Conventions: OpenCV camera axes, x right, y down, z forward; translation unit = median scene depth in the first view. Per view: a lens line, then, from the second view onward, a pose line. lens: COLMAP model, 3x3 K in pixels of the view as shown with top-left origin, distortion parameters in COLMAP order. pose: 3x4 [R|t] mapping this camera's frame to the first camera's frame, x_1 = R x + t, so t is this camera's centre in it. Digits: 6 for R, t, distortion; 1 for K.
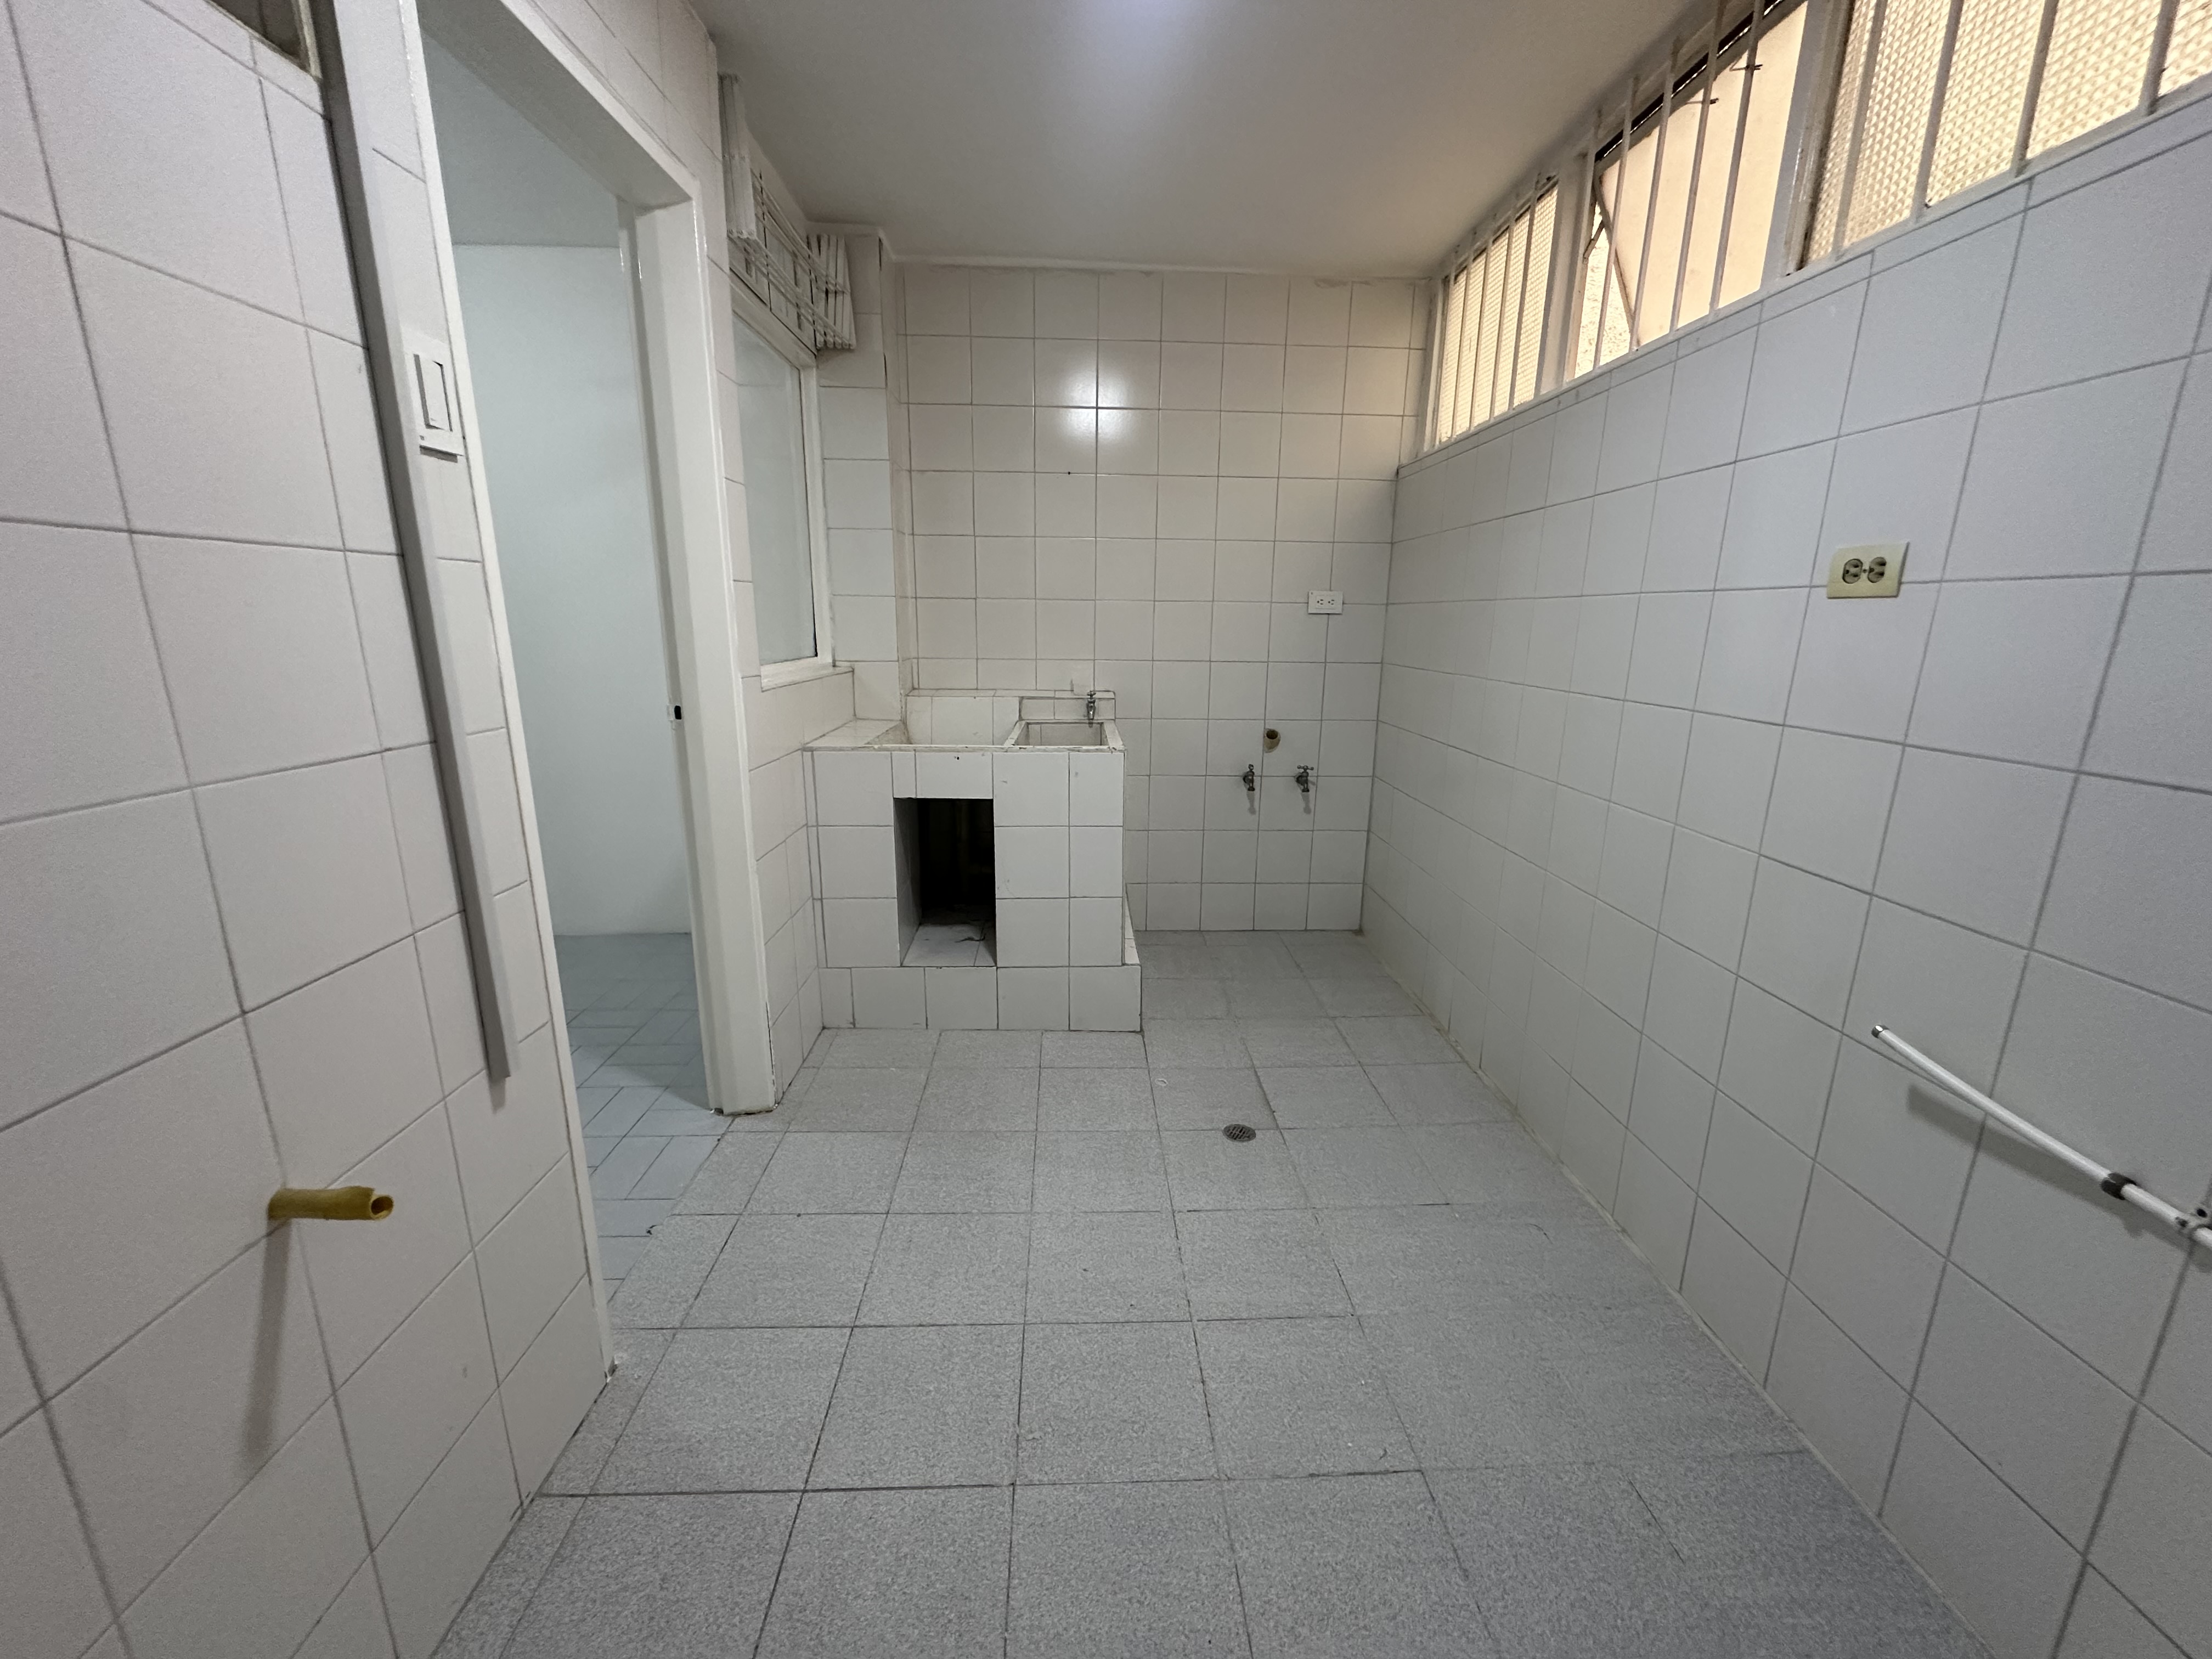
lens RADIAL K [[884.0, 0, 1107.1], [0, 884.0, 826.7], [0, 0, 1]] dist [-0.003264, 0.001130]
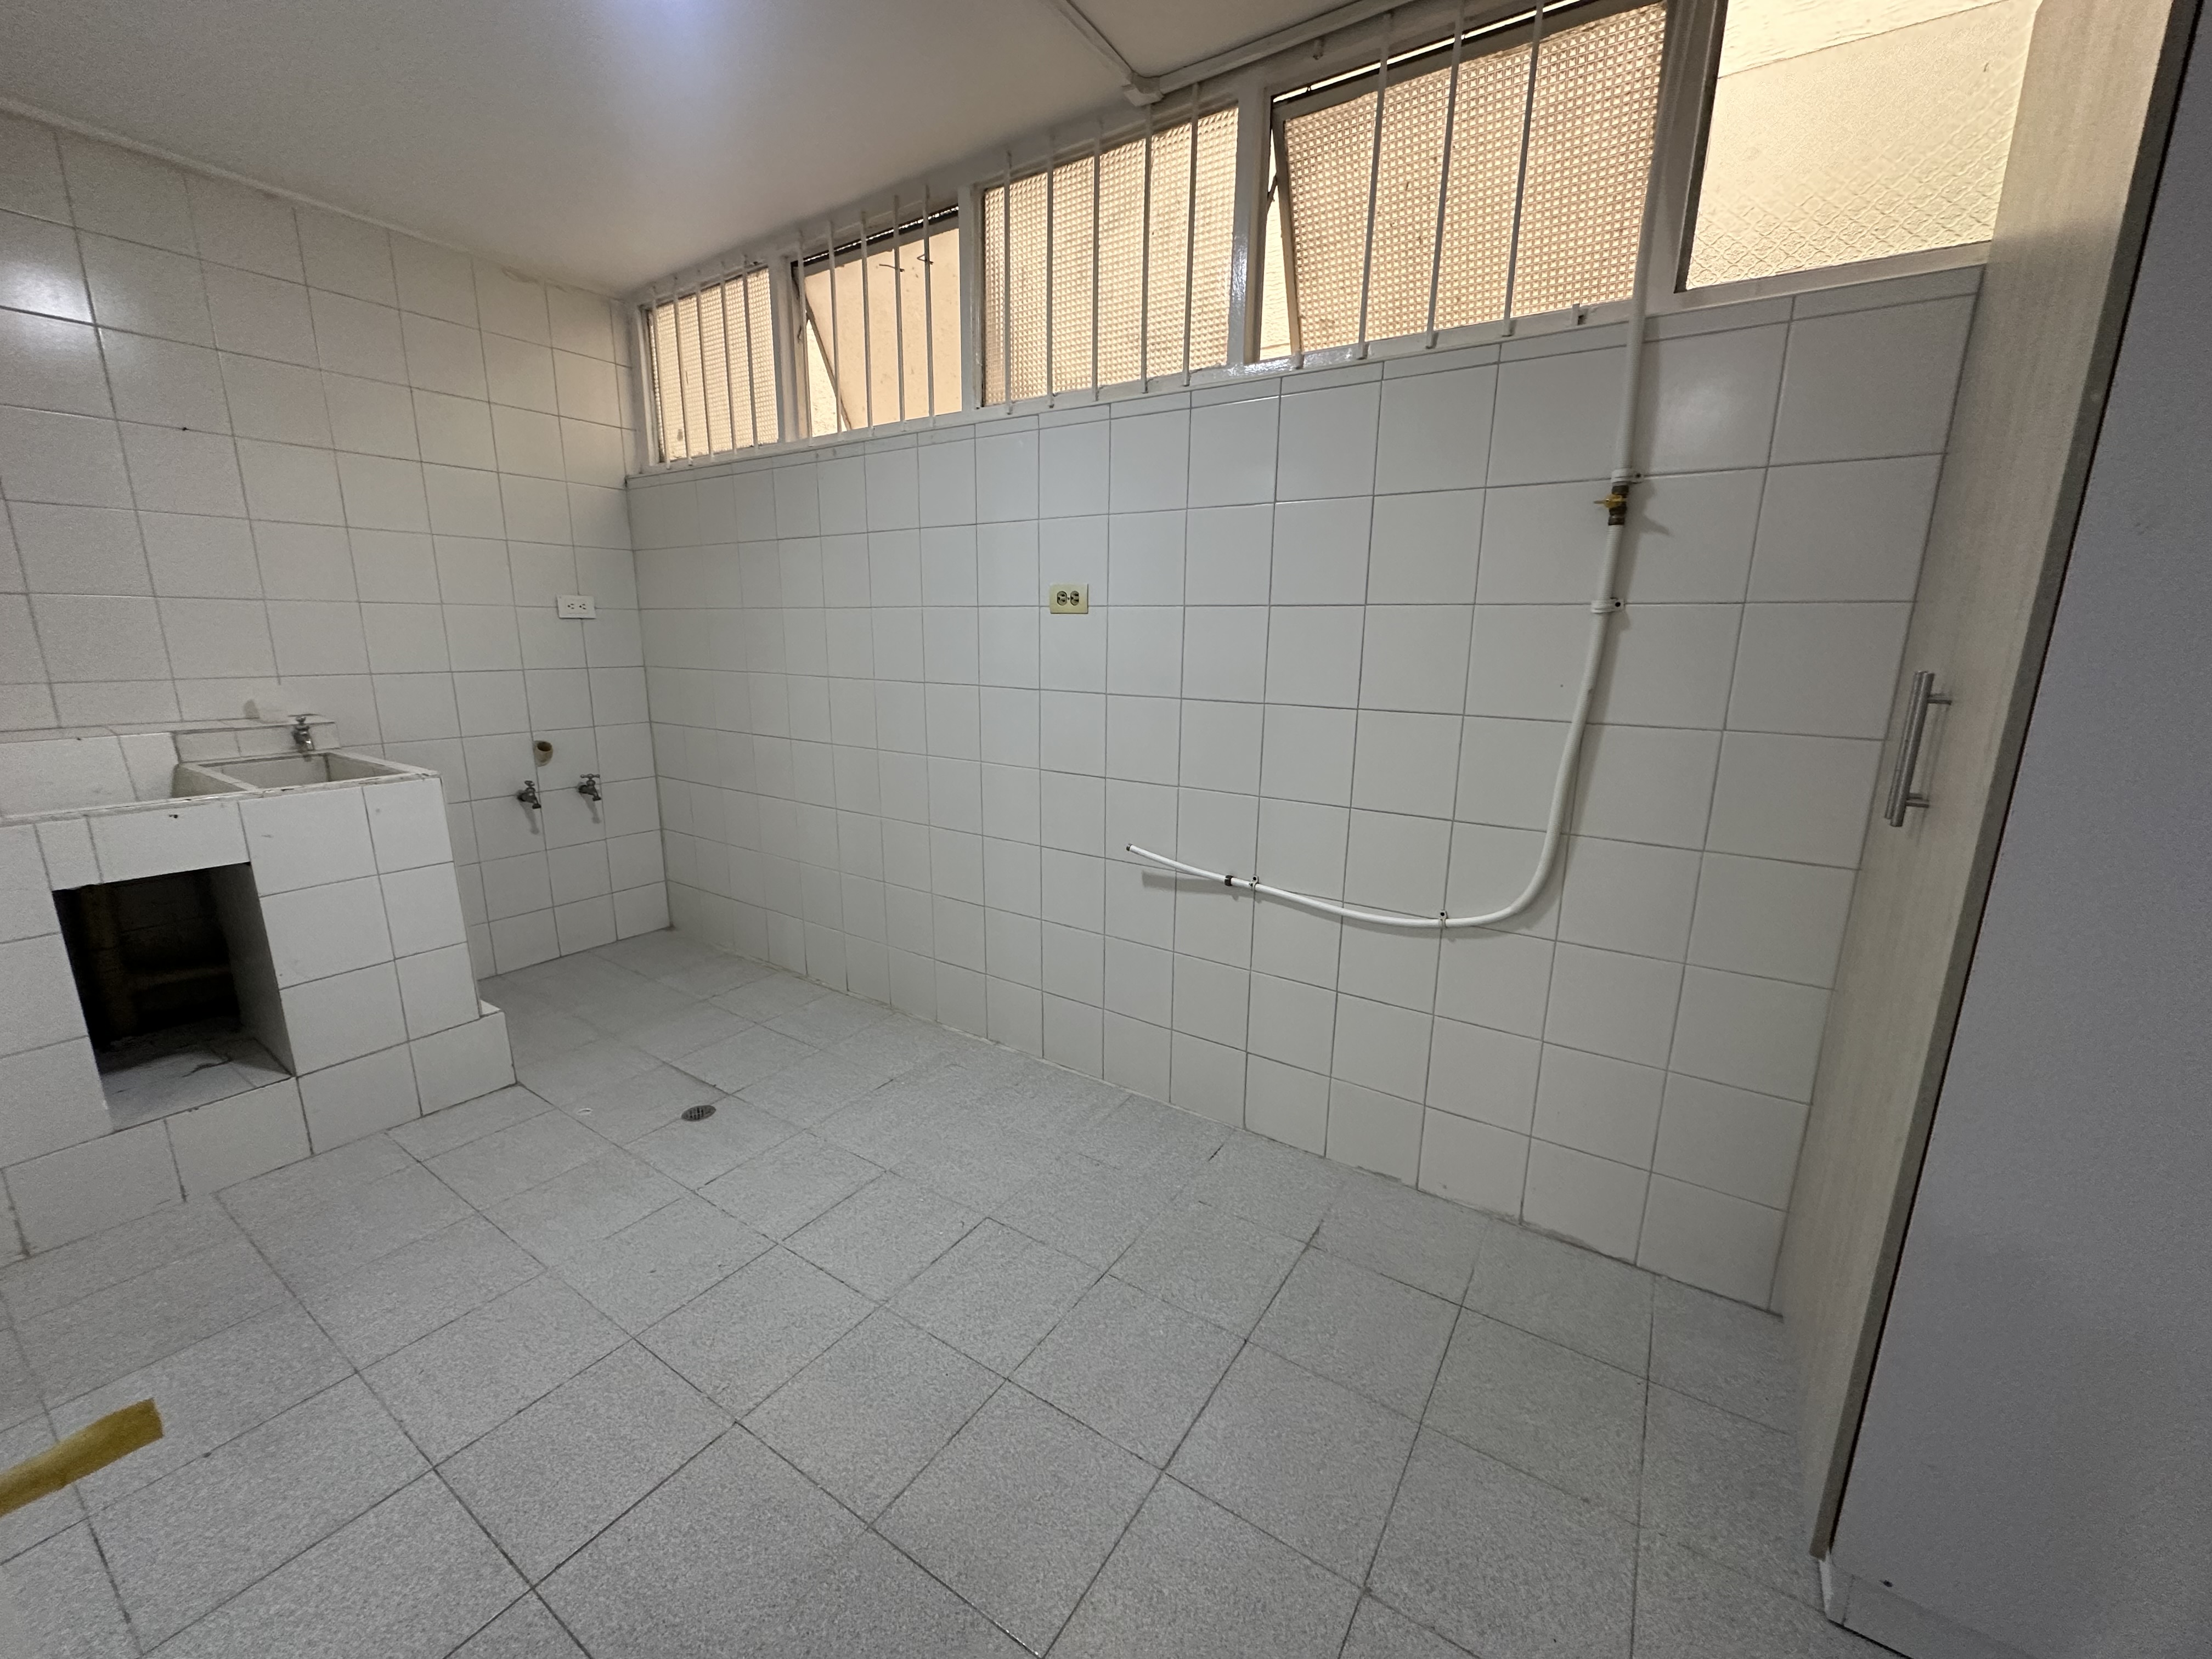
lens RADIAL K [[884.0, 0, 1107.1], [0, 884.0, 826.7], [0, 0, 1]] dist [-0.003264, 0.001130]
pose [[0.584377, -0.181924, 0.790827, -0.291822], [0.183464, 0.978932, 0.089627, 0.006687], [-0.790471, 0.092712, 0.605442, -0.045452]]
